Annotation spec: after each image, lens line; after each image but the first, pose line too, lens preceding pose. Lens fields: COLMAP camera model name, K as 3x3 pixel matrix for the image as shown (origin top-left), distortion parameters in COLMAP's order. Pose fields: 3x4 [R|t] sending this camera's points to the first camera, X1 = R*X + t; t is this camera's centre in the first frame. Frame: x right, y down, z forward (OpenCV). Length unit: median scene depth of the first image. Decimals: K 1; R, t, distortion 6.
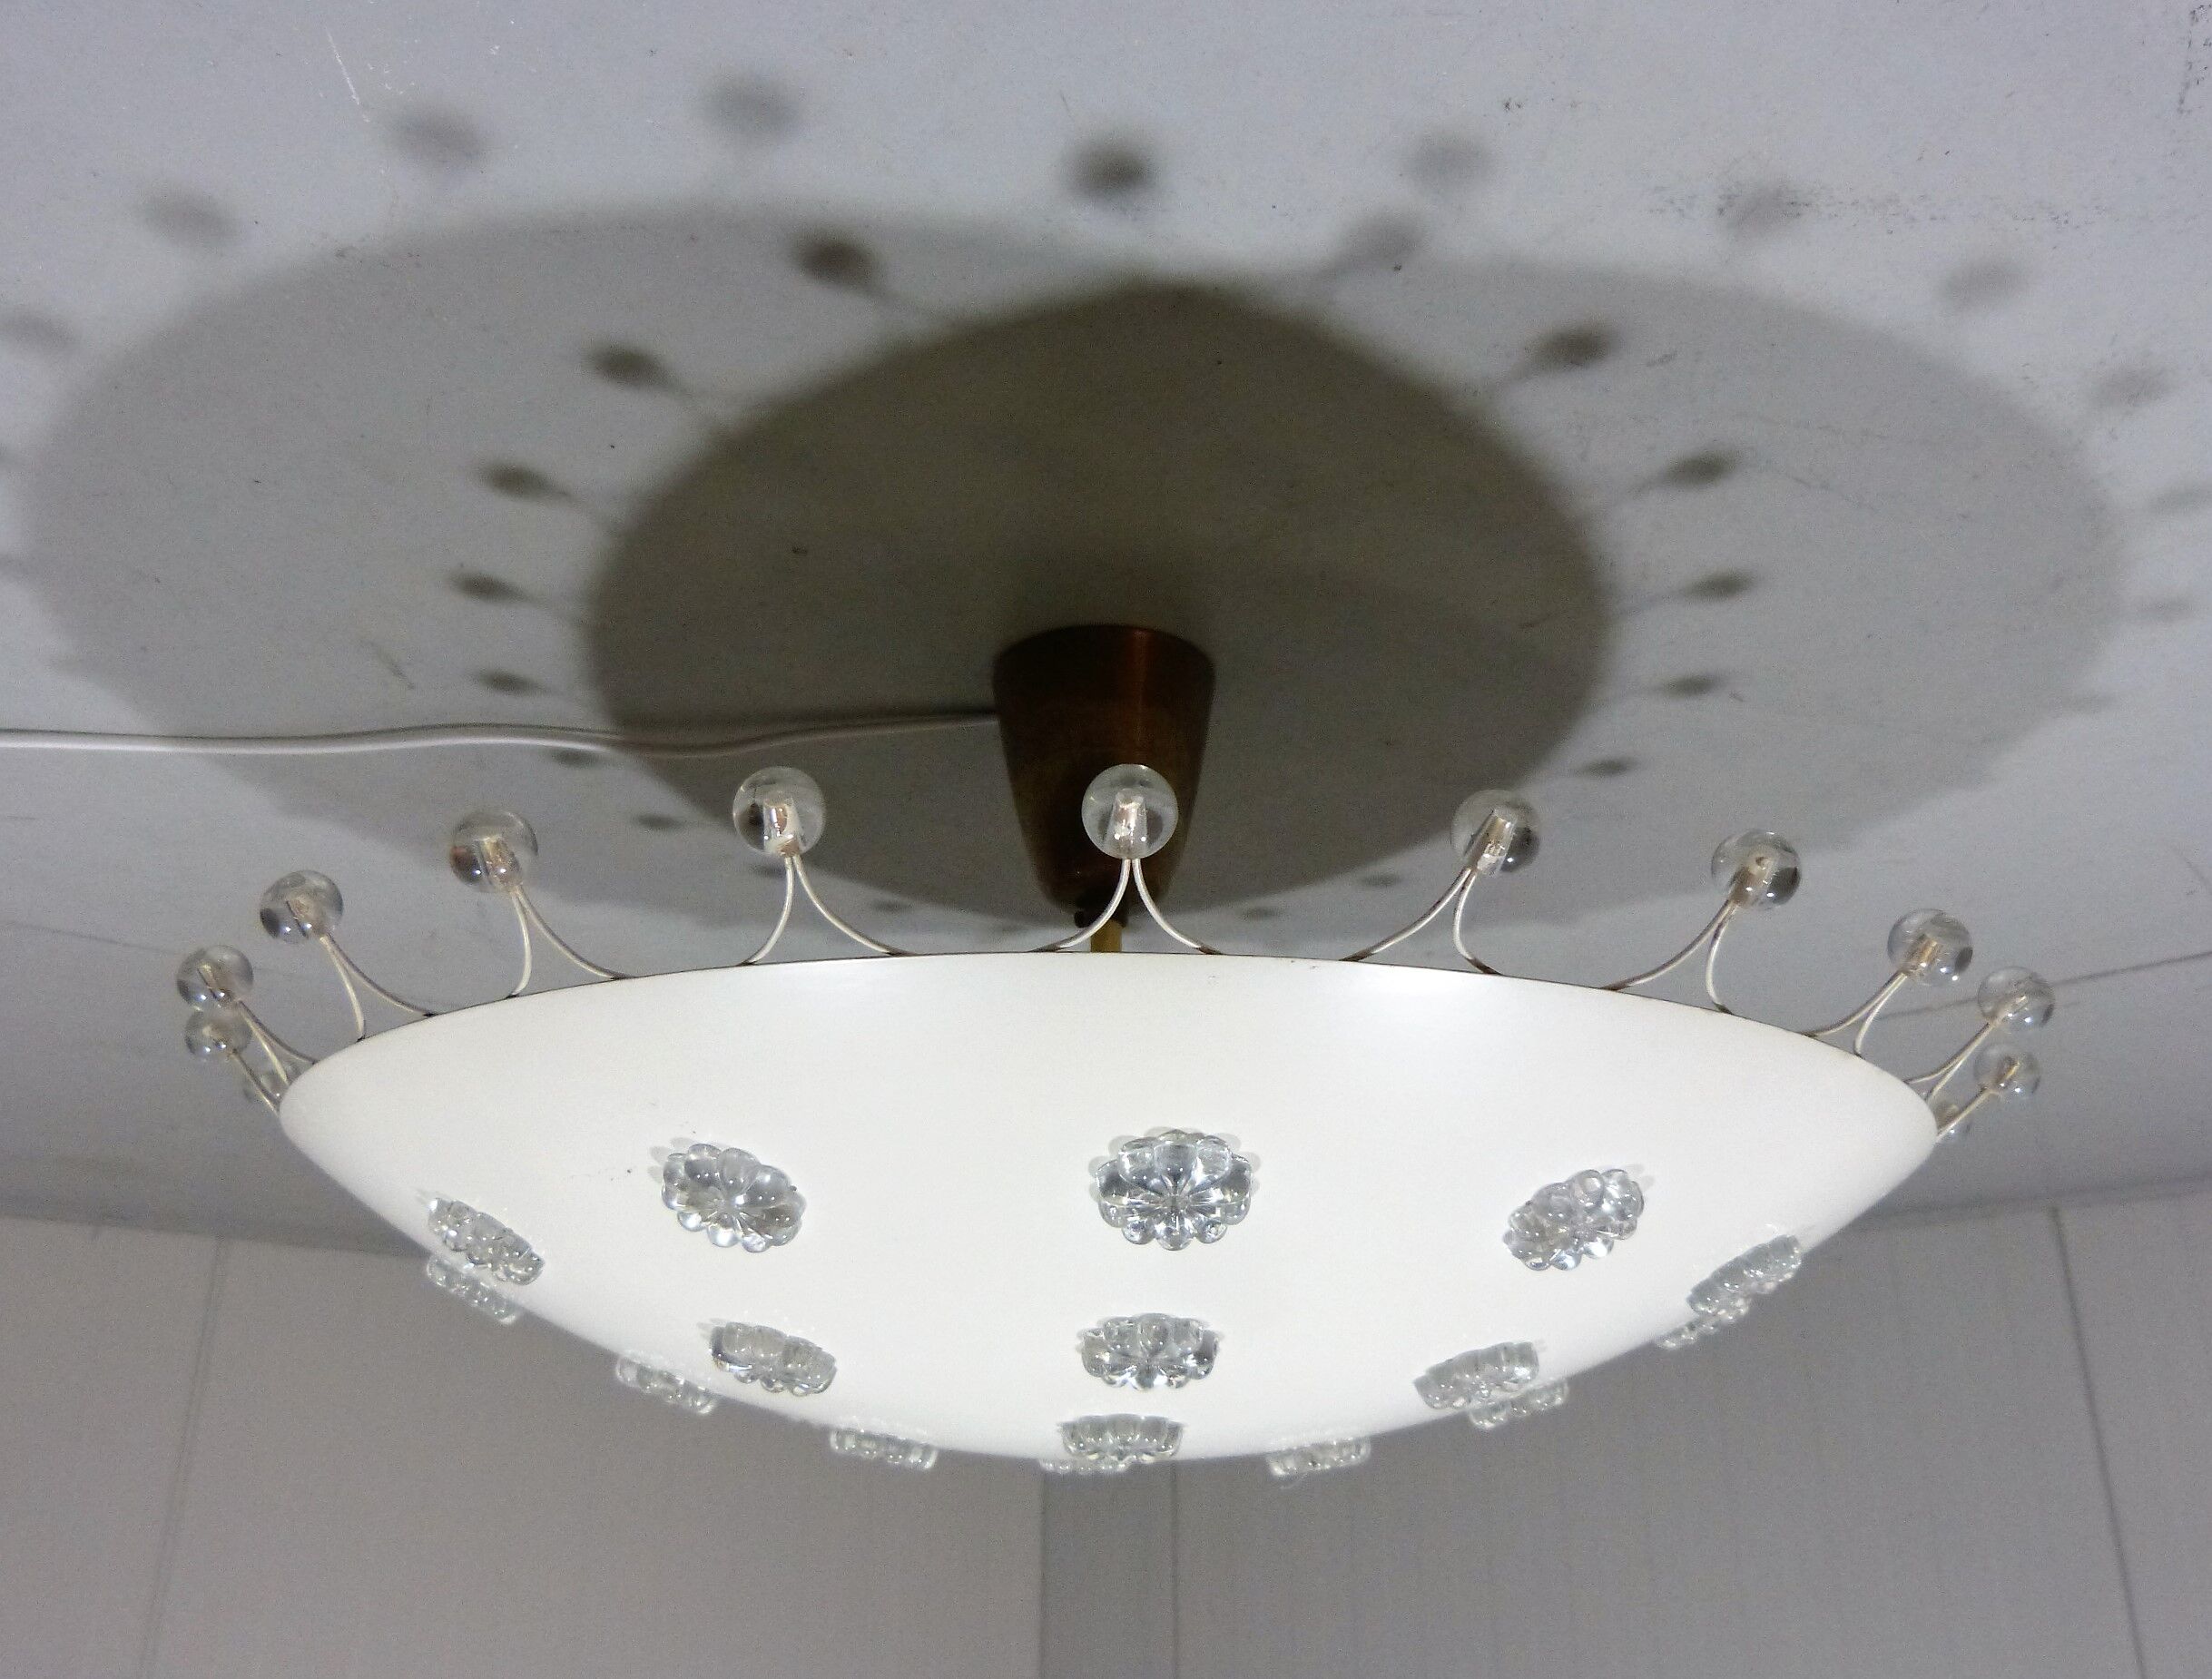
lens RADIAL K [[1709.8, 0, 1106.7], [0, 1709.8, 825.2], [0, 0, 1]] dist [-0.036811, 0.017245]
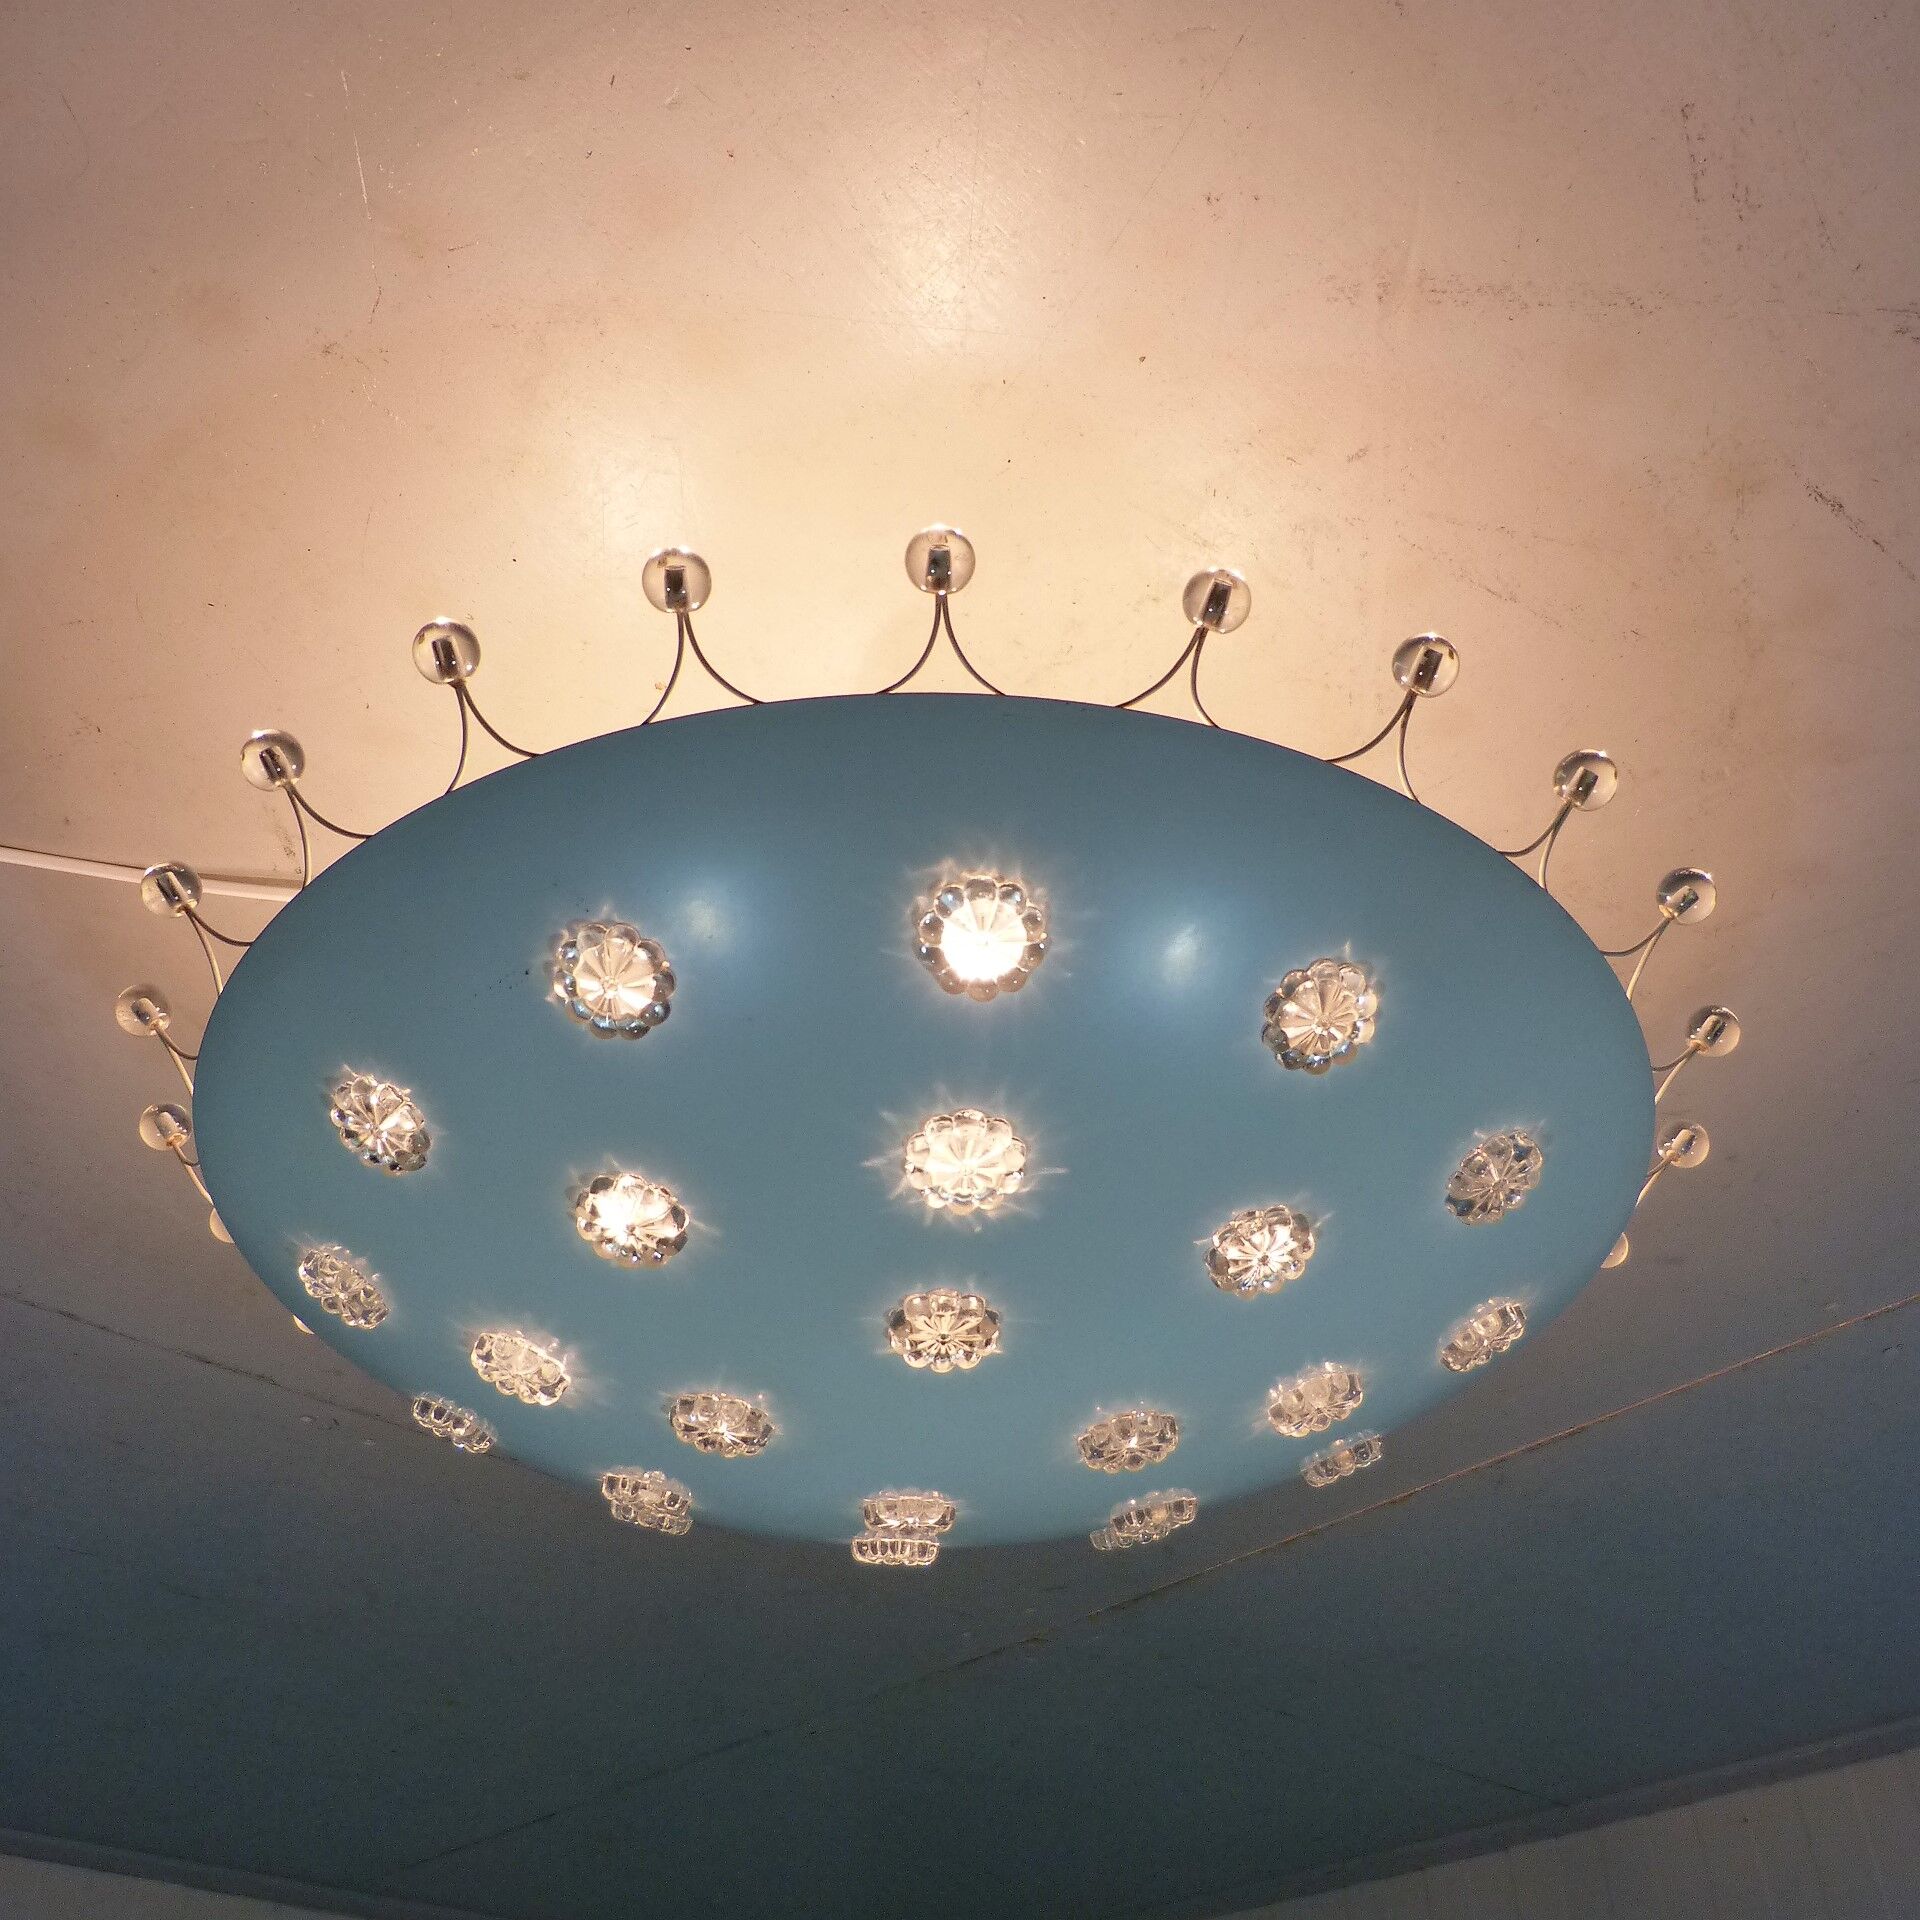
lens RADIAL K [[1882.6, 0, 951.7], [0, 1882.6, 1075.9], [0, 0, 1]] dist [-0.033080, 0.000000]
pose [[0.999801, -0.011405, 0.016388, -0.004373], [0.015201, 0.966978, -0.254404, 0.594080], [-0.012946, 0.254603, 0.966959, -0.256483]]
